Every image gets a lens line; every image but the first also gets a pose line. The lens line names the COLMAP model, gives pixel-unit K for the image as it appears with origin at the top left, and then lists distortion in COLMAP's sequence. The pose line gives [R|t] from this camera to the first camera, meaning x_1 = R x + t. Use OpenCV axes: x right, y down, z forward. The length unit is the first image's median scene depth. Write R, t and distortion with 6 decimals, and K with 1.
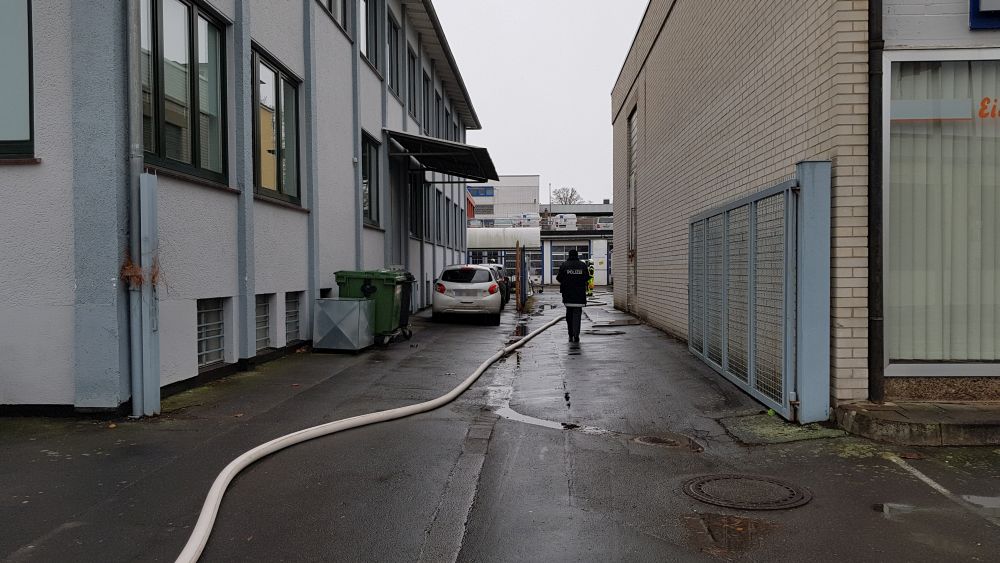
lens RADIAL K [[788.1, 0, 500.0], [0, 788.1, 281.5], [0, 0, 1]] dist [0.032021, -0.002293]
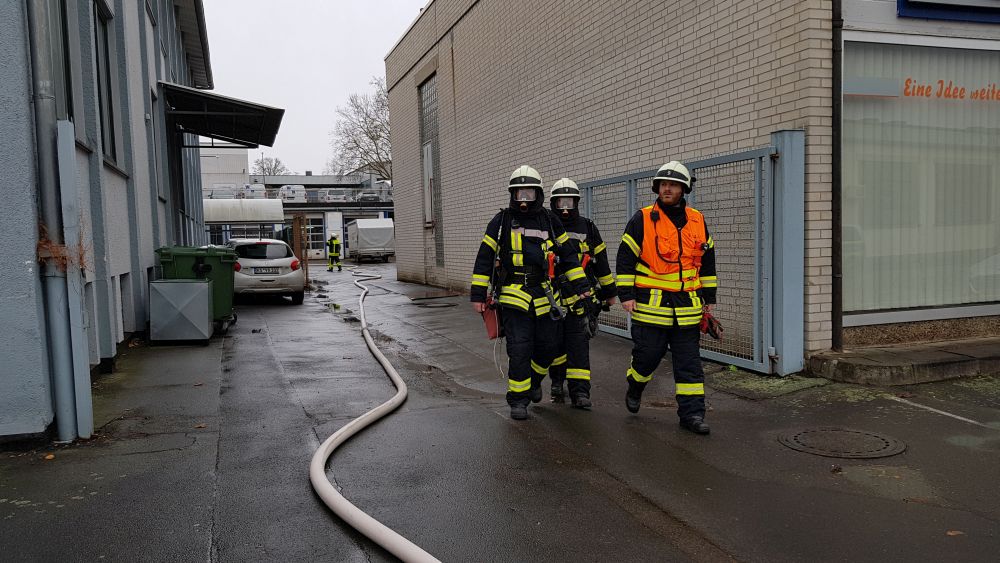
lens RADIAL K [[787.8, 0, 501.3], [0, 787.8, 287.3], [0, 0, 1]] dist [0.091200, -0.105946]
pose [[0.928376, -0.043619, 0.369073, -0.366726], [0.028448, 0.998515, 0.046452, -0.001889], [-0.370551, -0.032626, 0.928239, 0.140269]]
